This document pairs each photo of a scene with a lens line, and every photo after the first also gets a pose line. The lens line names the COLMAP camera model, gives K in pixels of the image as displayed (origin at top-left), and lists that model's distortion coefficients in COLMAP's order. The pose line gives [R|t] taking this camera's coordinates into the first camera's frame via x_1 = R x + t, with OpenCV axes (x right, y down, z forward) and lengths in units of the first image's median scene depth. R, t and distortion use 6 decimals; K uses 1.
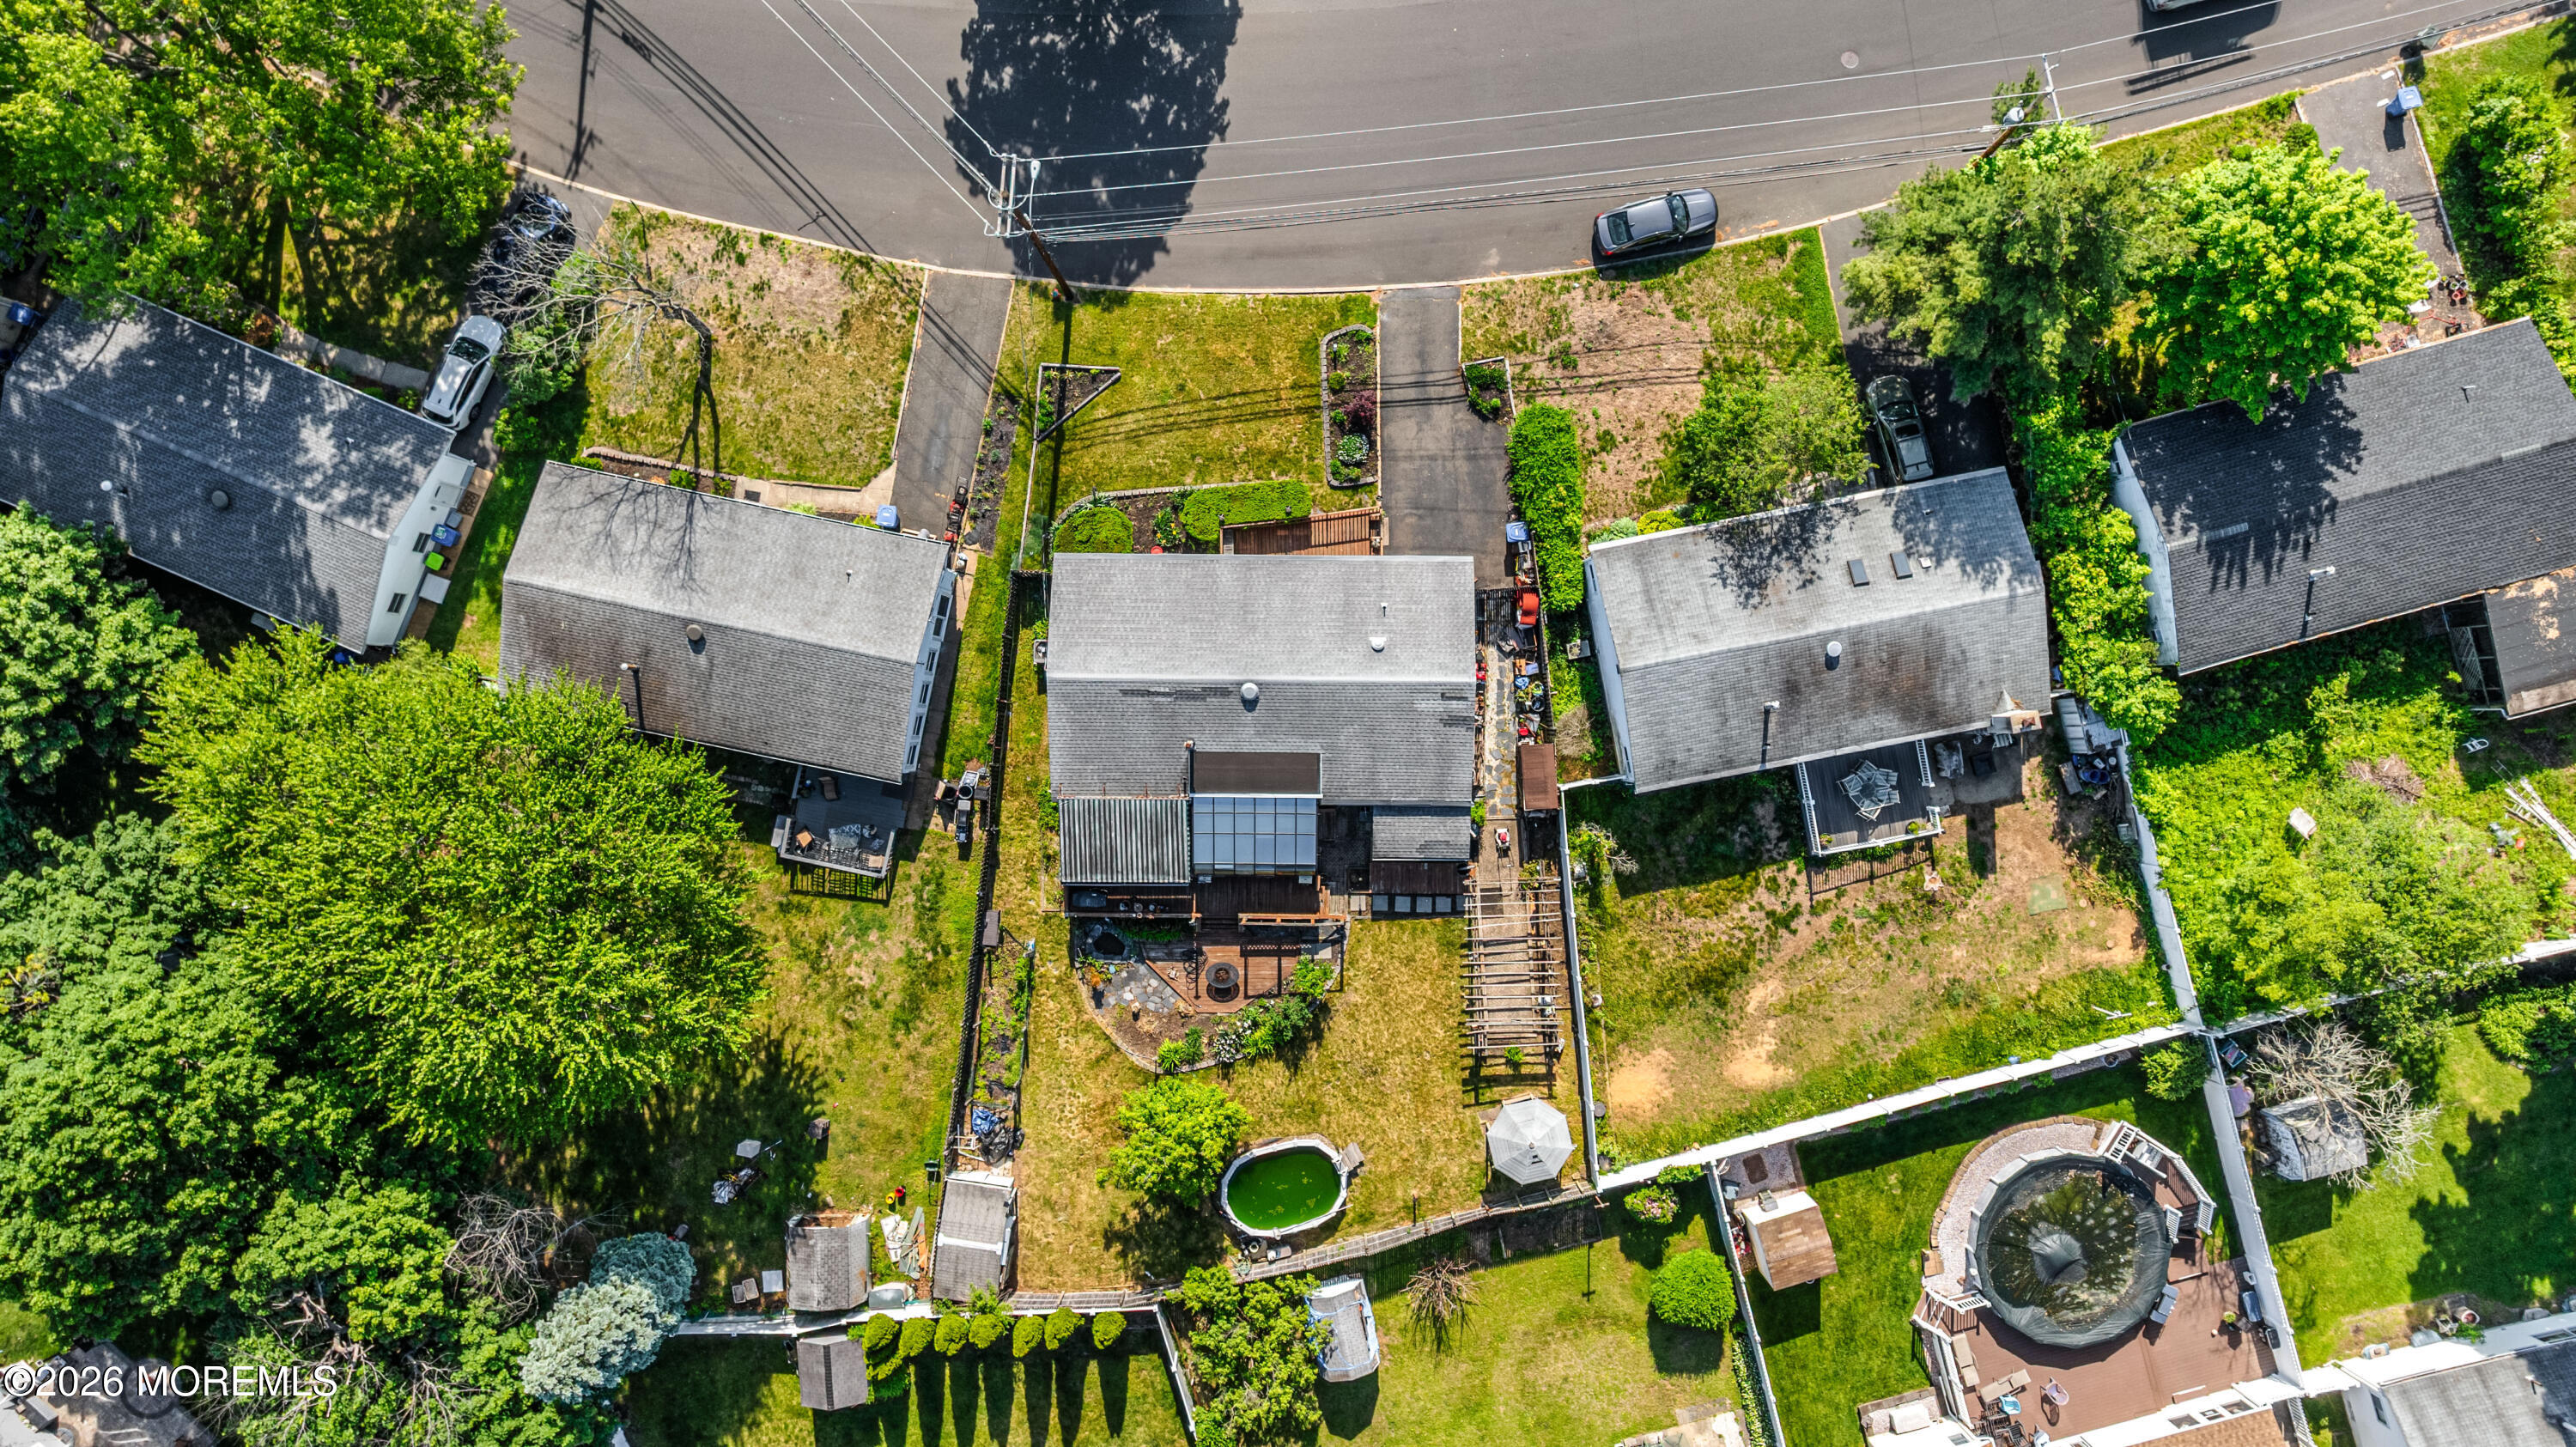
lens RADIAL K [[1804.4, 0, 1299.6], [0, 1804.4, 726.9], [0, 0, 1]] dist [-0.013801, 0.004347]
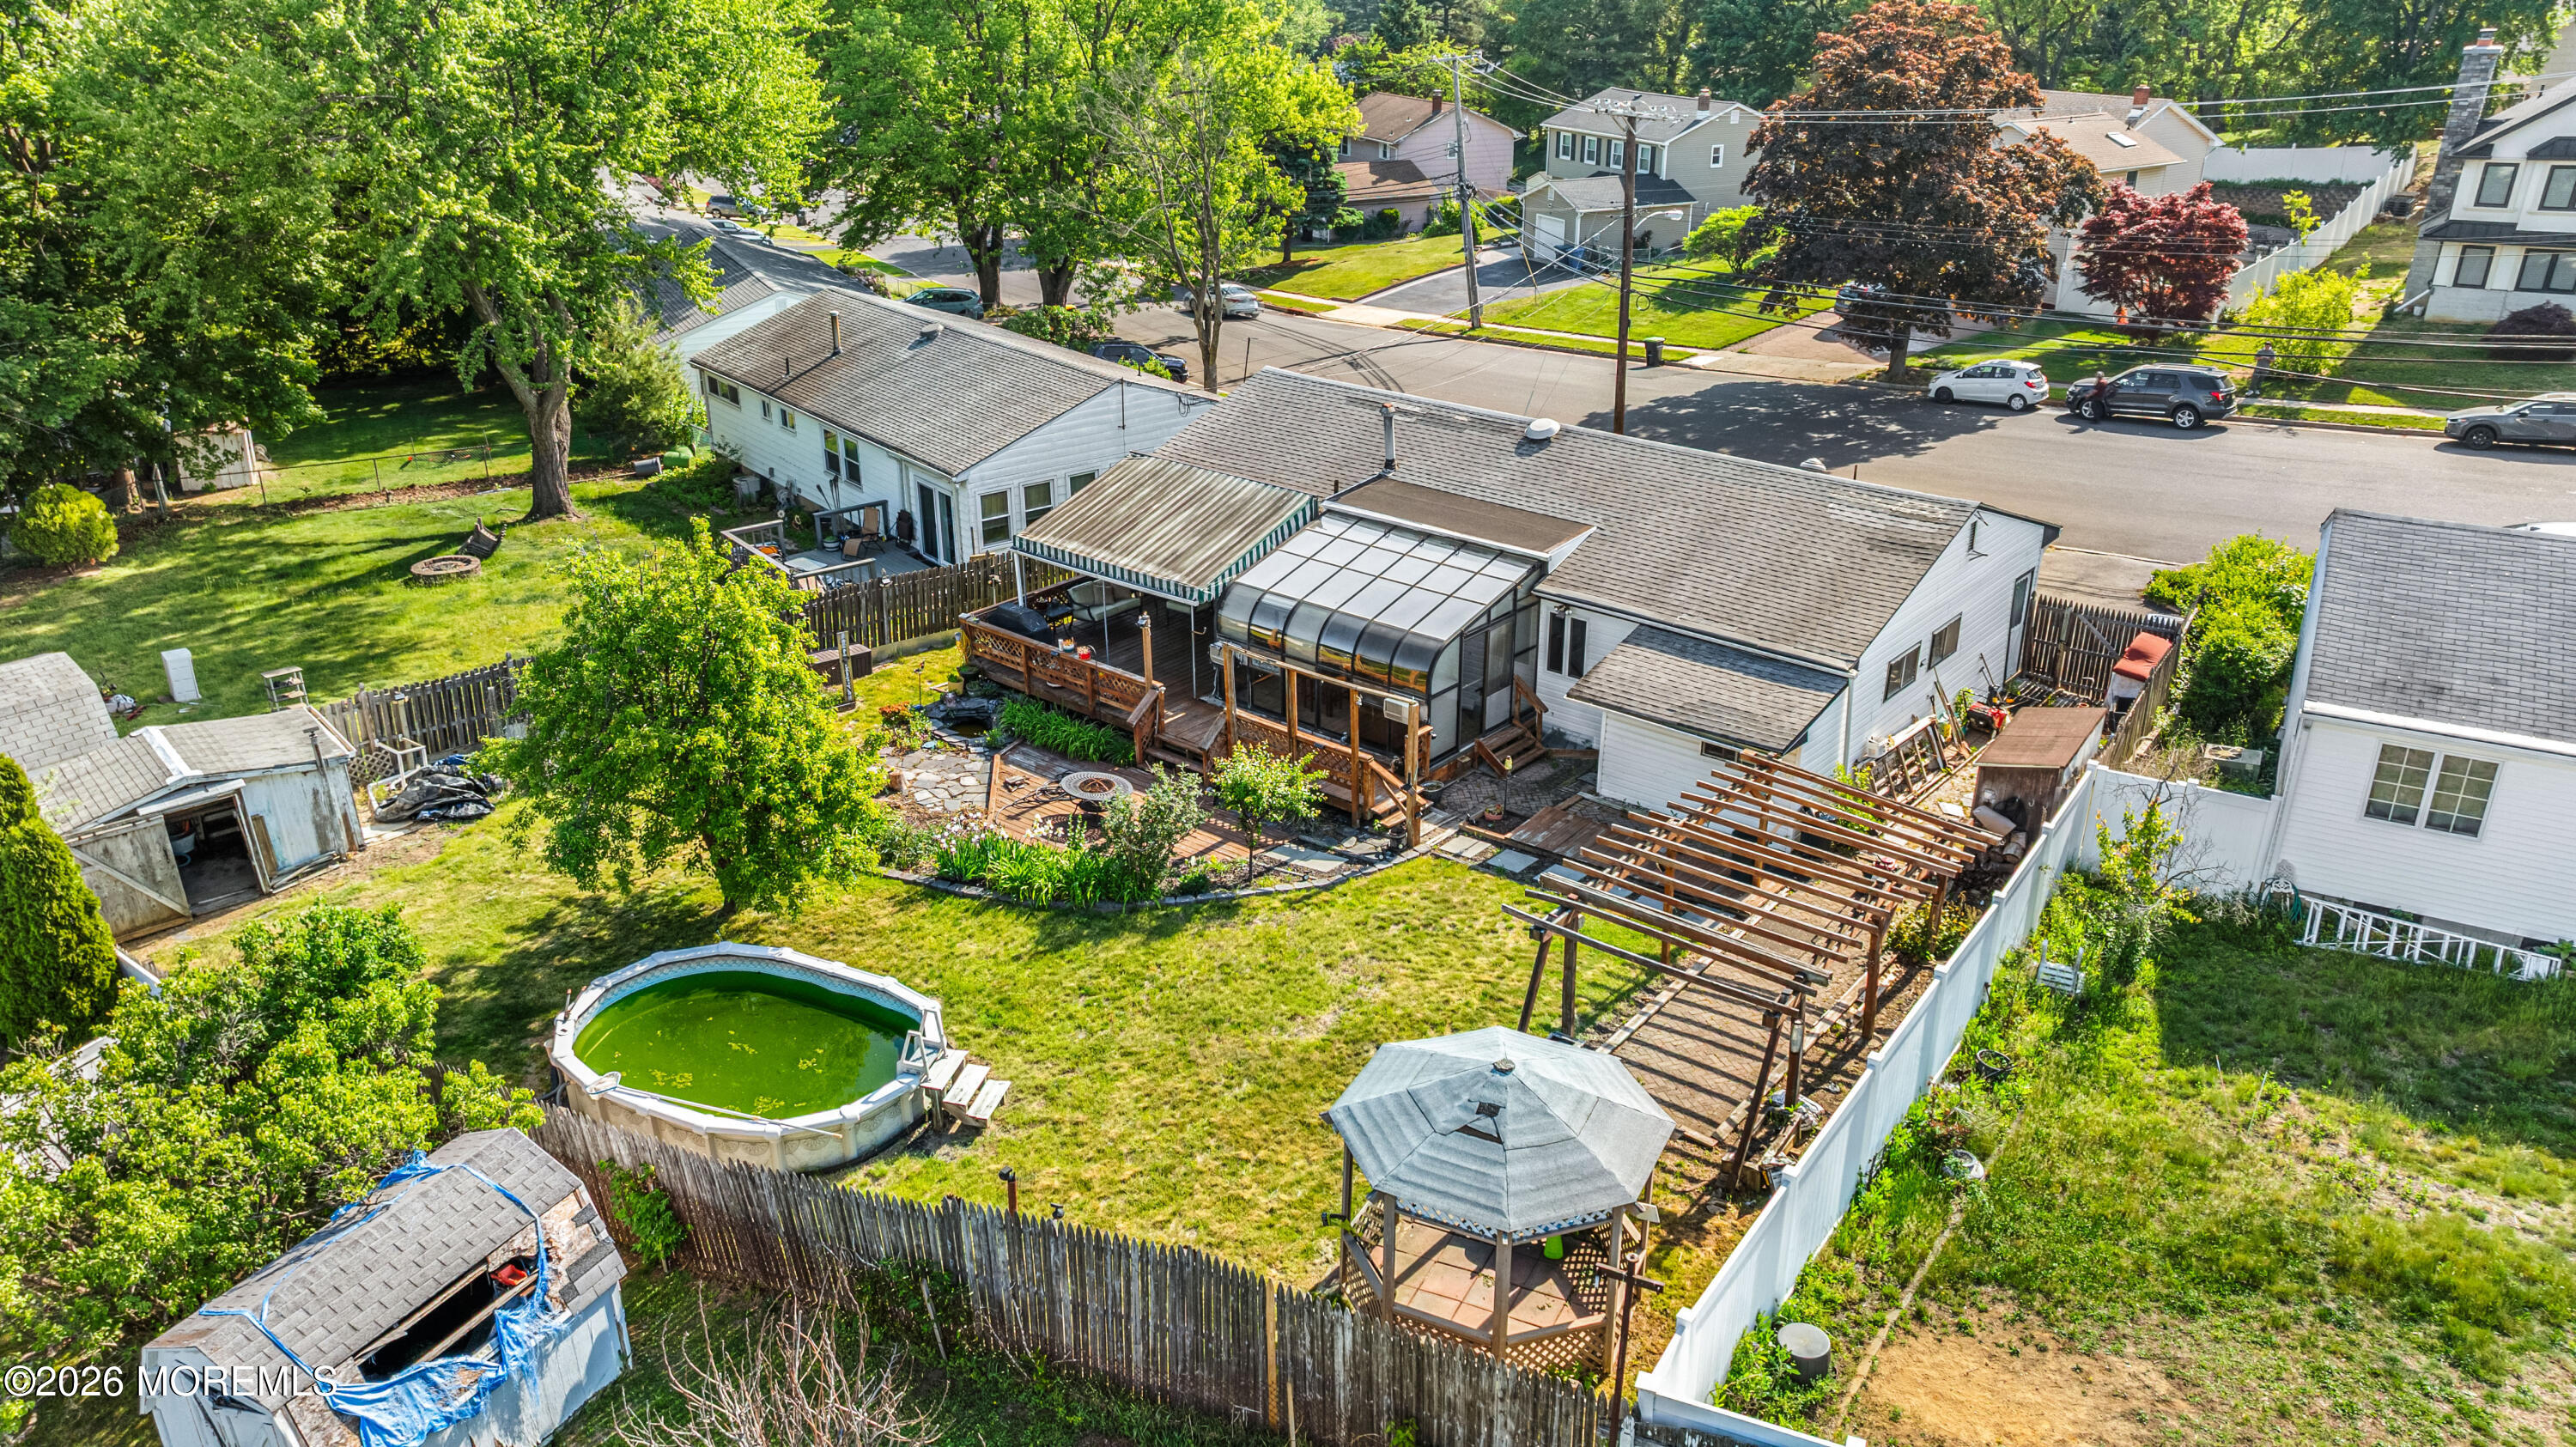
lens RADIAL K [[1804.4, 0, 1299.6], [0, 1804.4, 726.9], [0, 0, 1]] dist [-0.013801, 0.004347]
pose [[0.768353, 0.257966, -0.585736, 0.230990], [-0.640026, 0.310006, -0.703039, 0.393341], [0.000222, 0.915068, 0.403299, 0.815830]]
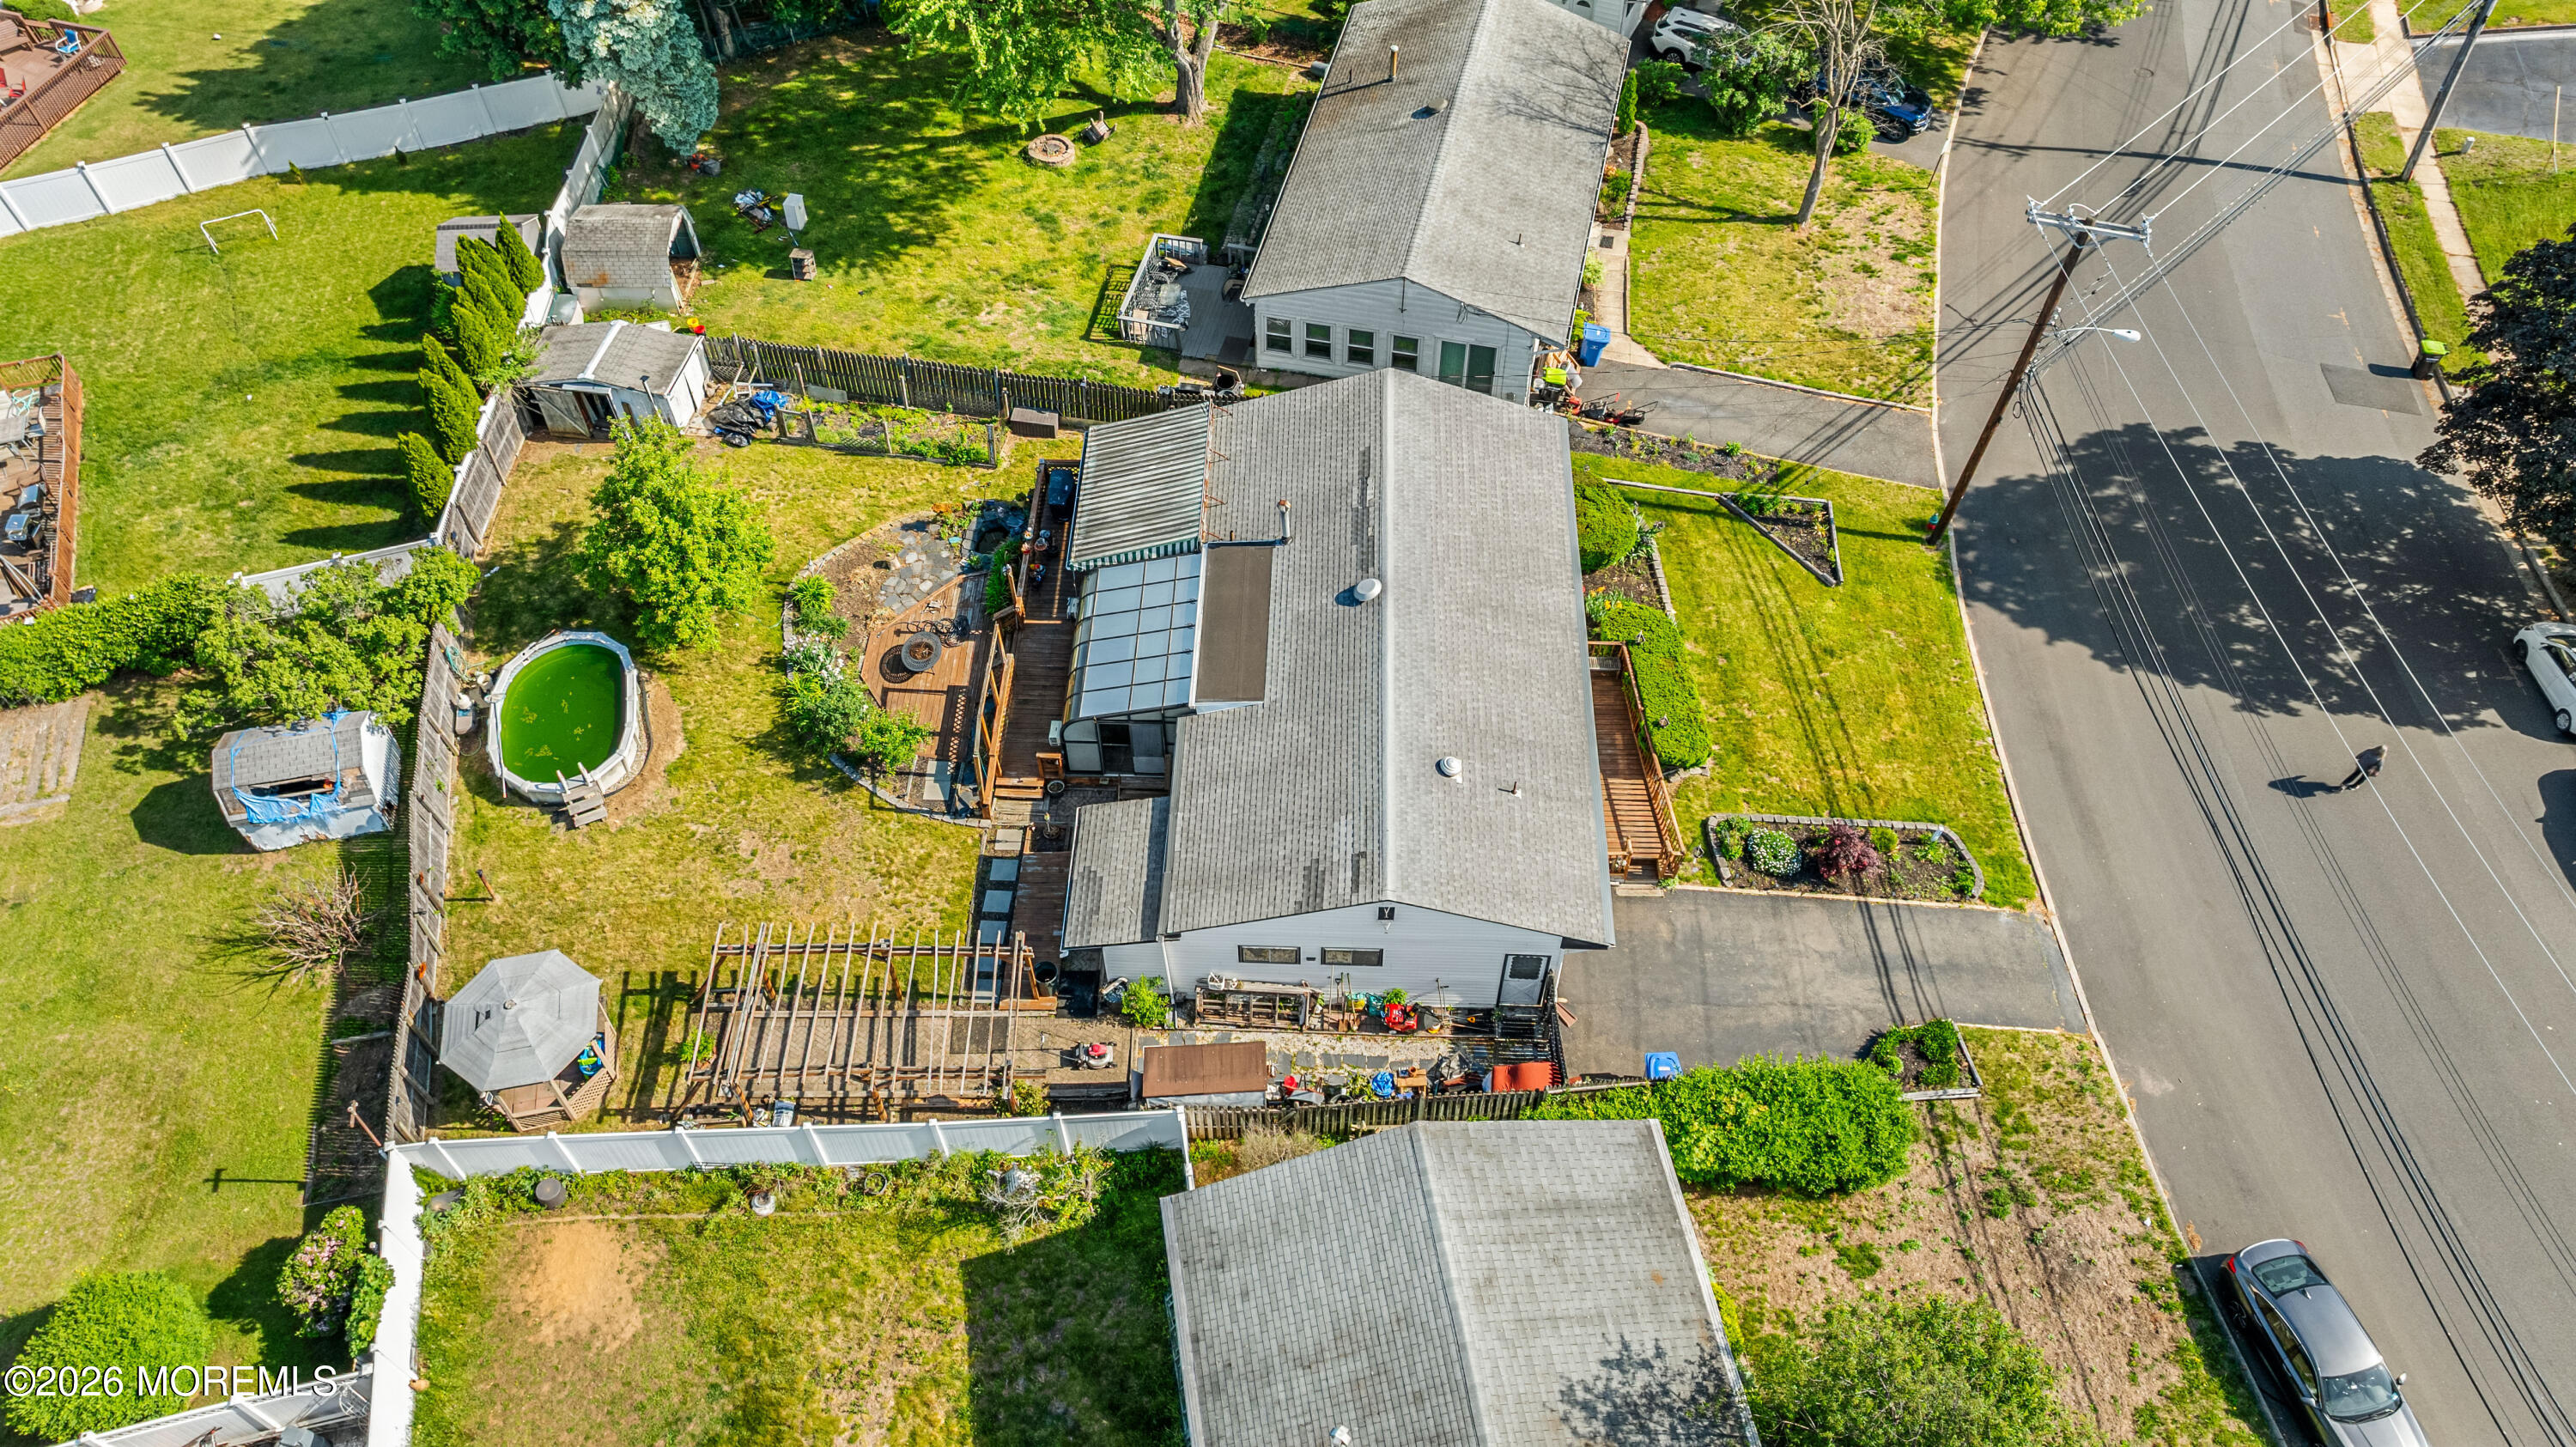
lens RADIAL K [[1804.4, 0, 1299.6], [0, 1804.4, 726.9], [0, 0, 1]] dist [-0.013801, 0.004347]
pose [[-0.018429, 0.791548, -0.610829, 0.364985], [-0.999828, -0.015715, 0.009802, -0.002884], [-0.001840, 0.610905, 0.791702, 0.506868]]
